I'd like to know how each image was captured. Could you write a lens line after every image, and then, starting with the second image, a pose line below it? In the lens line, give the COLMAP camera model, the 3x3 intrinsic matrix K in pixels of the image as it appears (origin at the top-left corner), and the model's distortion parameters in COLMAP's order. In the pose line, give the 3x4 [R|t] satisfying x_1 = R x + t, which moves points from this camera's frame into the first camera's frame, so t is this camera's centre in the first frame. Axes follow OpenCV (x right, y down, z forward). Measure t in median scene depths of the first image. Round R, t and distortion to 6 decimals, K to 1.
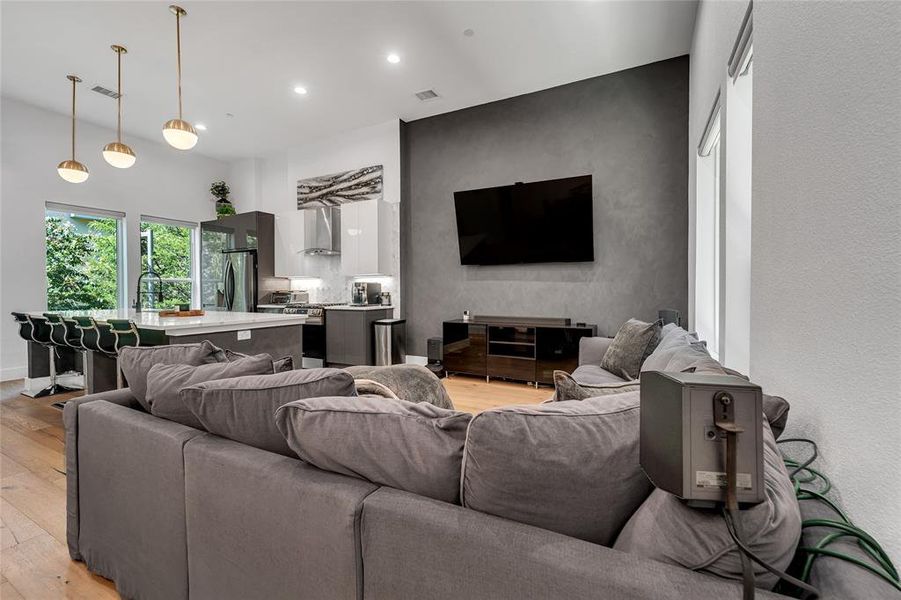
lens RADIAL K [[366.7, 0, 460.6], [0, 366.7, 294.6], [0, 0, 1]] dist [-0.003514, -0.000343]
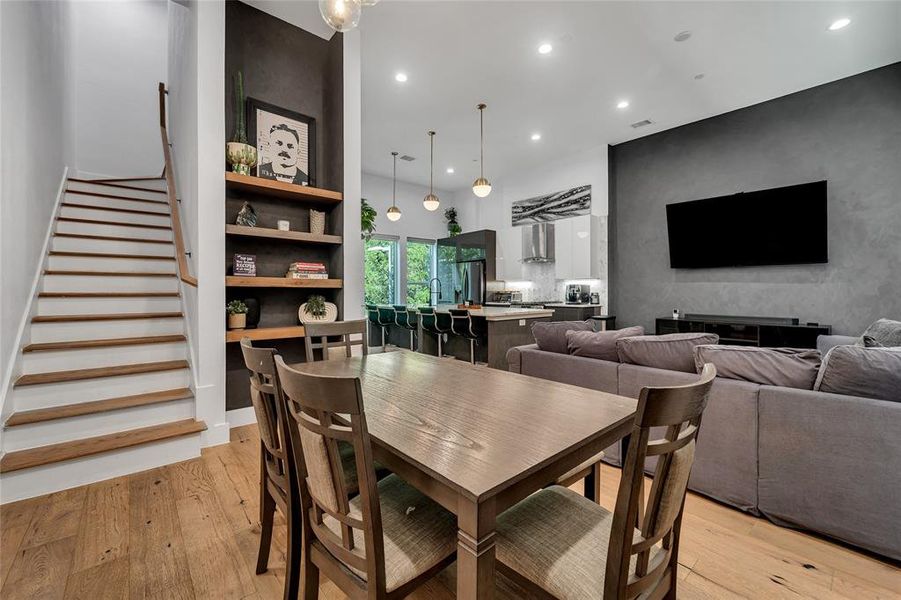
lens RADIAL K [[366.7, 0, 459.8], [0, 366.7, 296.1], [0, 0, 1]] dist [-0.003514, -0.000343]
pose [[0.929091, 0.006904, -0.369786, -0.170529], [-0.004739, 0.999966, 0.006764, -0.000406], [0.369820, -0.004532, 0.929092, -0.262882]]
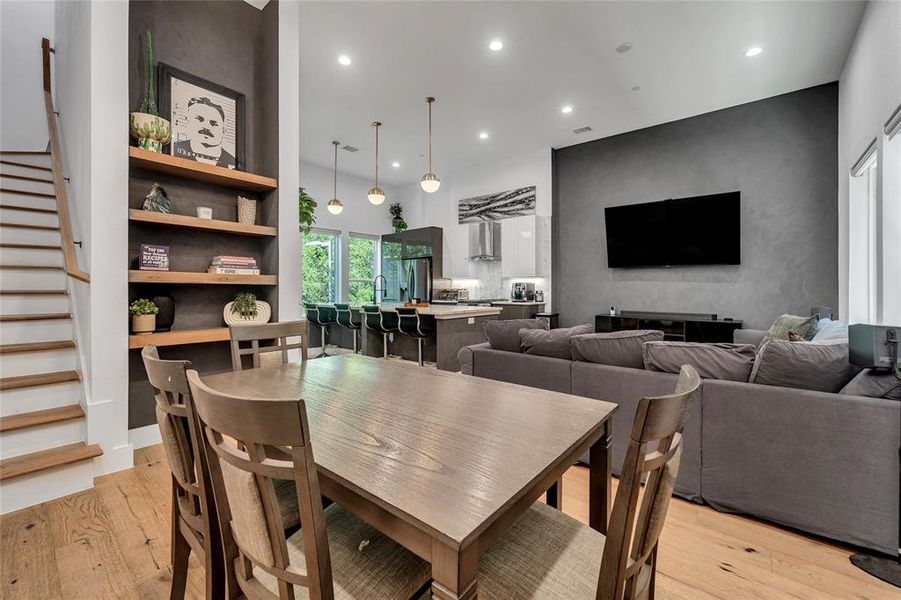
lens RADIAL K [[366.7, 0, 464.3], [0, 366.7, 291.9], [0, 0, 1]] dist [-0.003514, -0.000343]
pose [[0.977386, 0.005932, -0.211378, -0.189350], [-0.006100, 0.999981, -0.000144, -0.000403], [0.211373, 0.001430, 0.977404, -0.242678]]
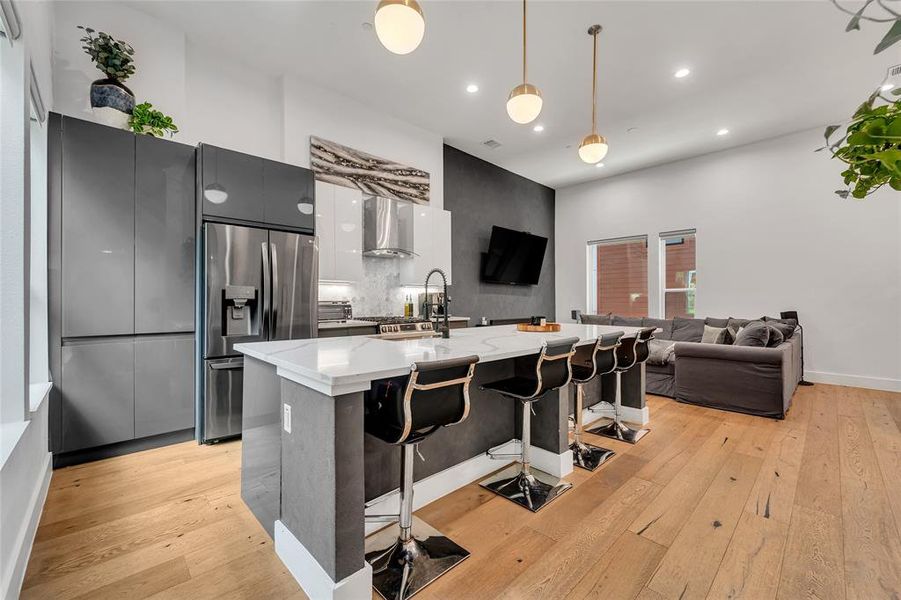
lens RADIAL K [[359.1, 0, 446.8], [0, 359.1, 303.2], [0, 0, 1]] dist [-0.006852, -0.000257]
pose [[0.359819, -0.000119, 0.933022, -1.114586], [0.007473, 0.999968, -0.002754, -0.004060], [-0.932992, 0.007964, 0.359808, 0.626034]]
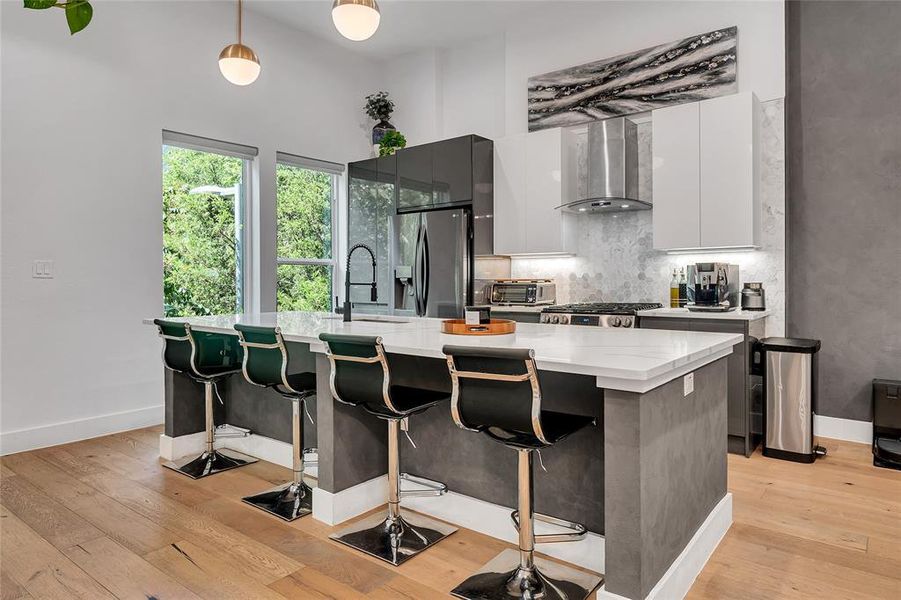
lens RADIAL K [[555.9, 0, 458.4], [0, 555.9, 284.9], [0, 0, 1]] dist [-0.020735, 0.000143]
pose [[0.980306, 0.003413, -0.197453, -0.444308], [-0.003622, 0.999993, -0.000698, -0.002394], [0.197450, 0.001399, 0.980312, 0.198307]]
